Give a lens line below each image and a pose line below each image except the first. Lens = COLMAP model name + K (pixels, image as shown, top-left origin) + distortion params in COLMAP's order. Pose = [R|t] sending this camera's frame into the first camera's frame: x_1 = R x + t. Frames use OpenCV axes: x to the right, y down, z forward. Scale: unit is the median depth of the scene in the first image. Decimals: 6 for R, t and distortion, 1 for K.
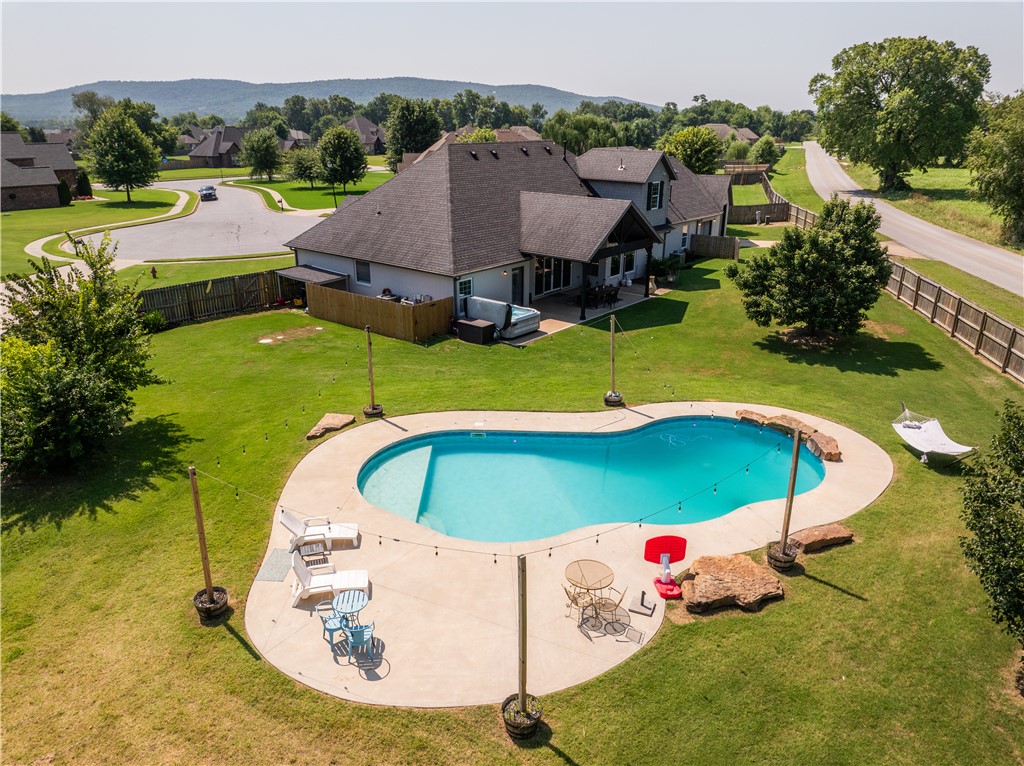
lens RADIAL K [[725.5, 0, 513.4], [0, 725.5, 386.2], [0, 0, 1]] dist [-0.048414, 0.018495]
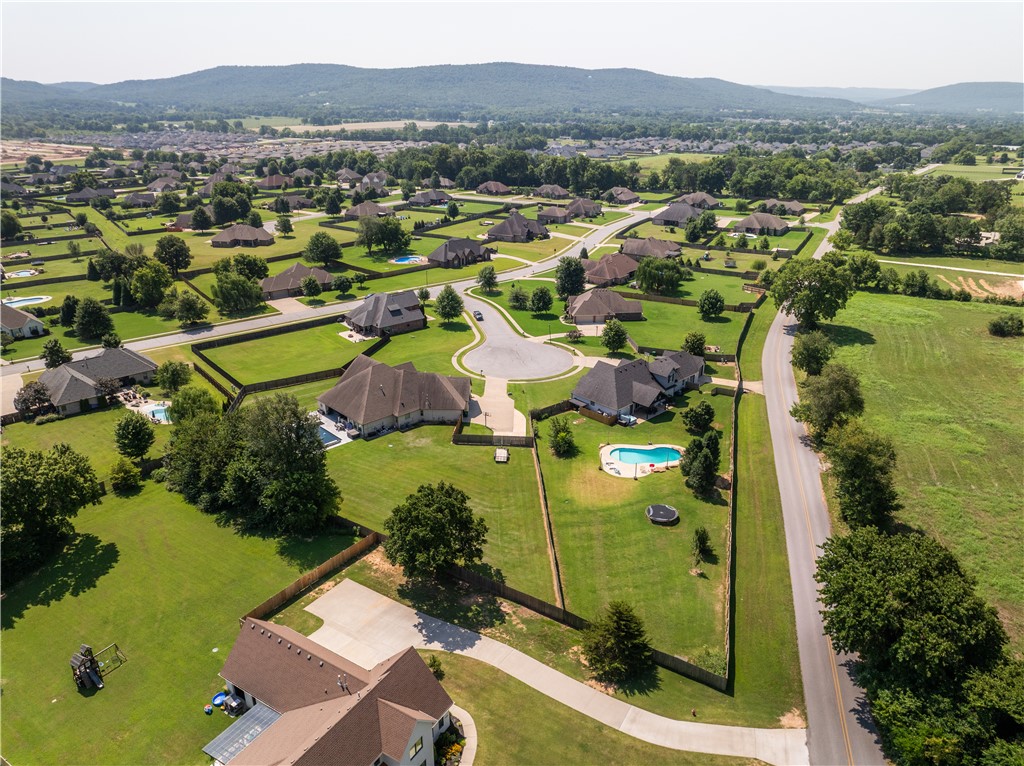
lens RADIAL K [[725.5, 0, 513.2], [0, 725.5, 389.0], [0, 0, 1]] dist [-0.048414, 0.018495]
pose [[0.992889, 0.044724, -0.110320, -0.090409], [-0.040551, 0.998385, 0.039782, -0.167194], [0.111921, -0.035025, 0.993100, -1.342915]]
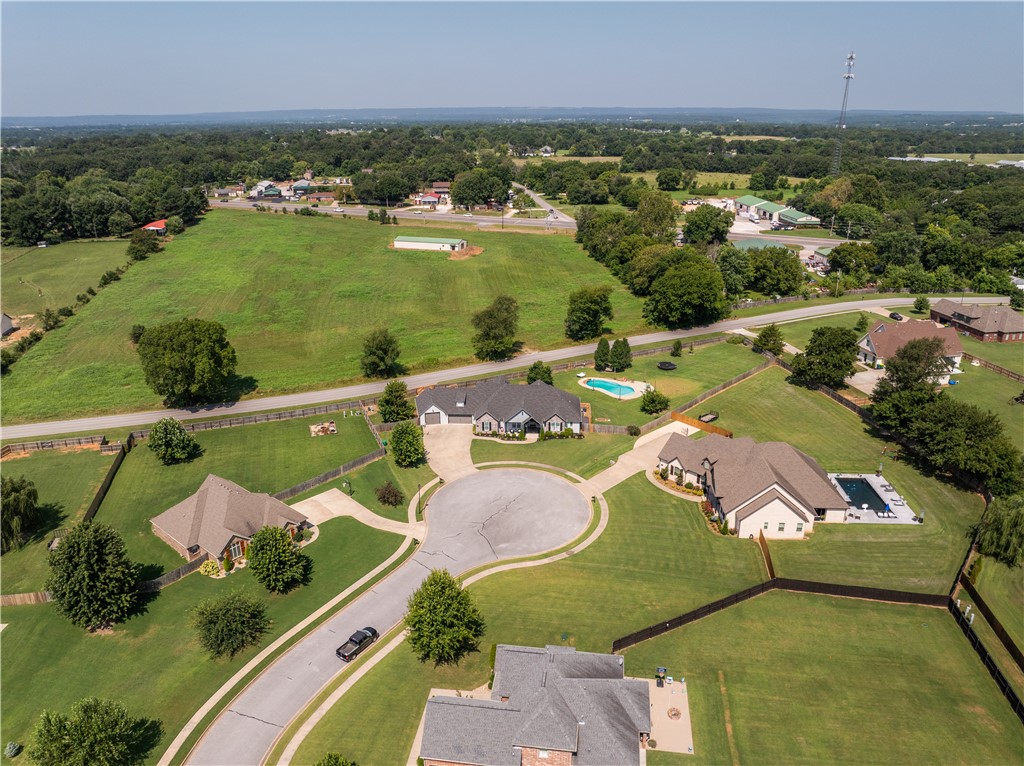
lens RADIAL K [[725.5, 0, 507.2], [0, 725.5, 384.0], [0, 0, 1]] dist [-0.048414, 0.018495]
pose [[-0.578654, -0.282861, 0.764951, -1.353465], [0.297153, 0.800338, 0.520730, -1.126448], [-0.759513, 0.528630, -0.379065, 1.216845]]
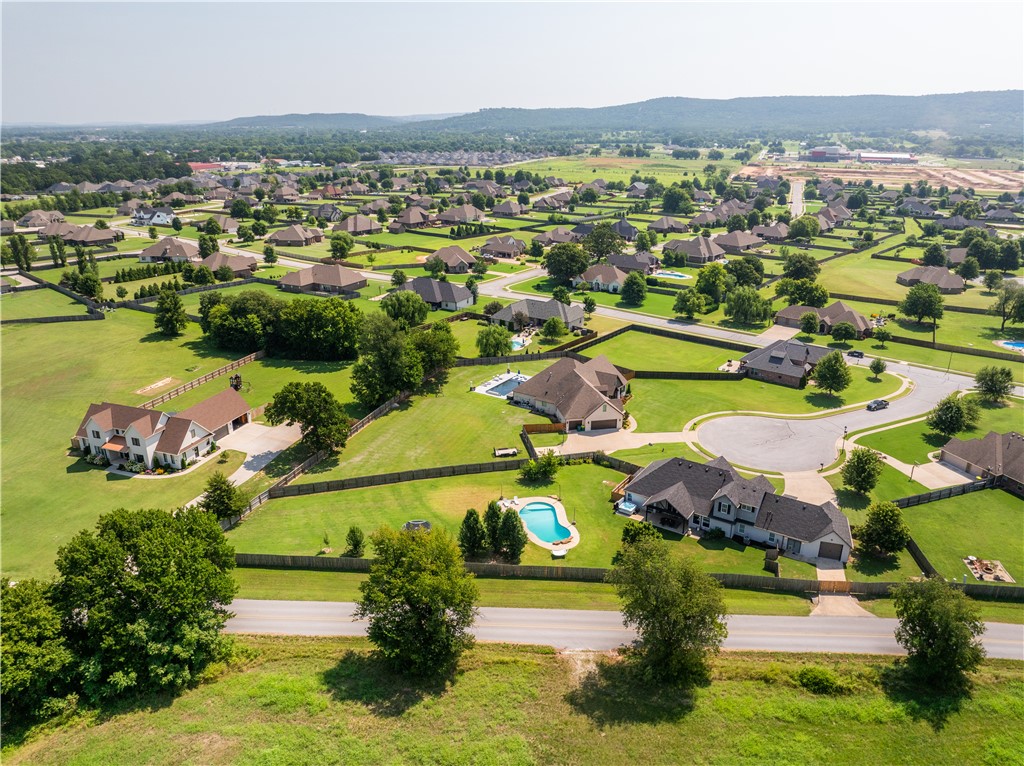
lens RADIAL K [[725.5, 0, 514.1], [0, 725.5, 379.3], [0, 0, 1]] dist [-0.048414, 0.018495]
pose [[0.100567, 0.333231, -0.937466, 1.237907], [-0.348206, 0.894441, 0.280584, -0.590845], [0.932008, 0.298214, 0.205985, -0.188970]]
